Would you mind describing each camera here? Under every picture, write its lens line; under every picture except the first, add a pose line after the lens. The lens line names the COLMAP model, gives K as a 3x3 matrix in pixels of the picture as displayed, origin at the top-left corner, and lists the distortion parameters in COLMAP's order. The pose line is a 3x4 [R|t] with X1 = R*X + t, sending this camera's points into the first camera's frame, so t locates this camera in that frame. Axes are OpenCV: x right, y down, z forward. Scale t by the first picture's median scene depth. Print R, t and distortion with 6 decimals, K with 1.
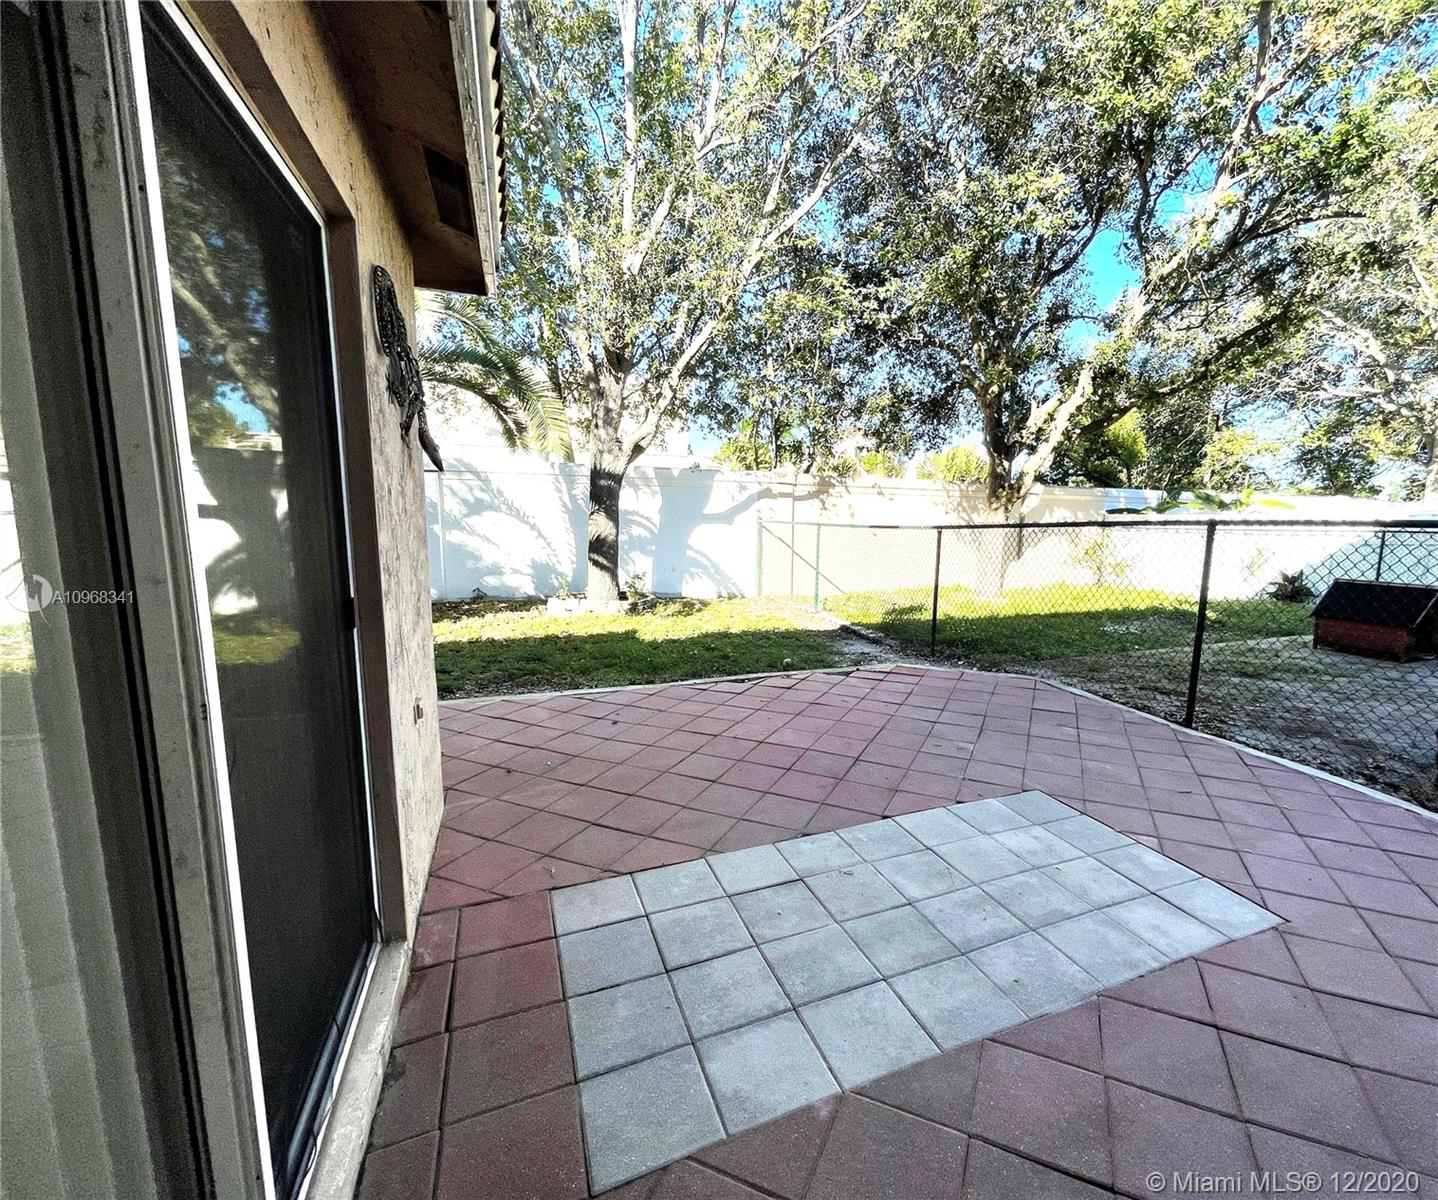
lens RADIAL K [[709.5, 0, 723.1], [0, 709.5, 641.4], [0, 0, 1]] dist [0.000085, -0.000001]
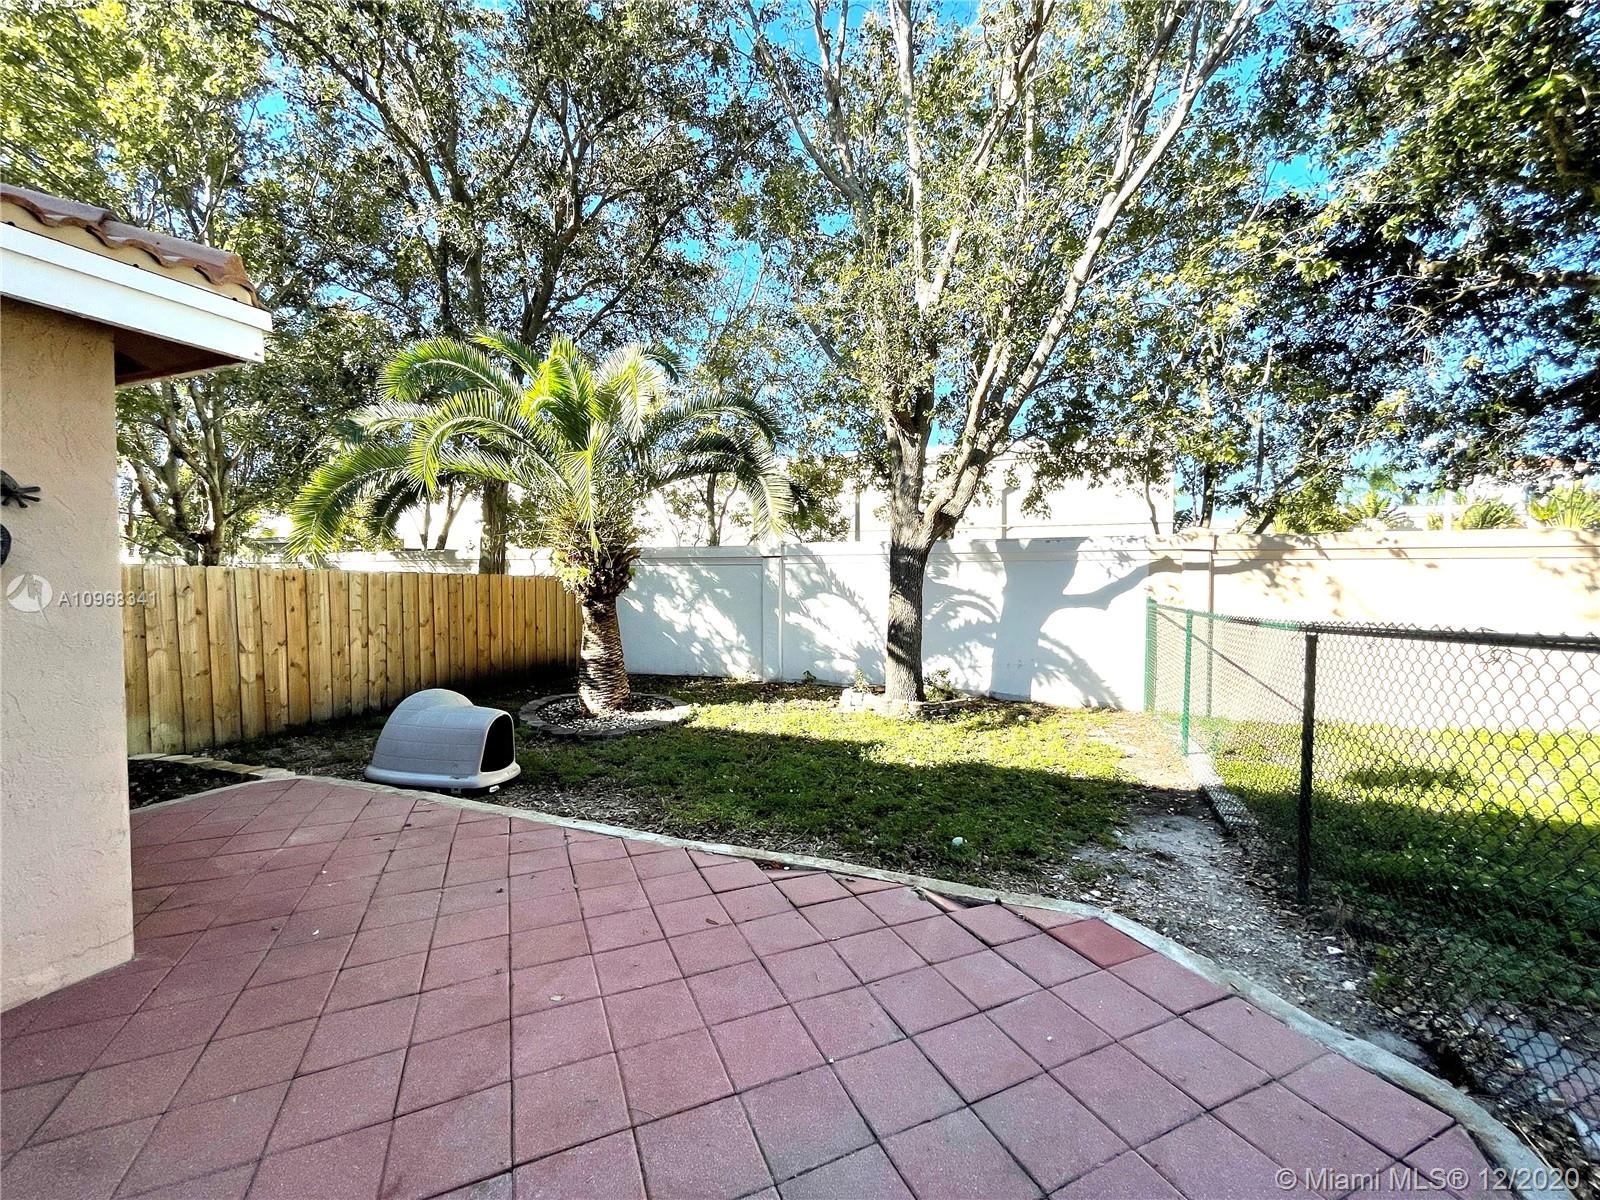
lens RADIAL K [[651.4, 0, 790.4], [0, 651.4, 605.6], [0, 0, 1]] dist [-0.000180, -0.000157]
pose [[0.733479, 0.007233, -0.679674, 0.267647], [-0.109488, 0.988143, -0.107640, -0.070641], [0.670836, 0.153368, 0.725573, 0.348036]]
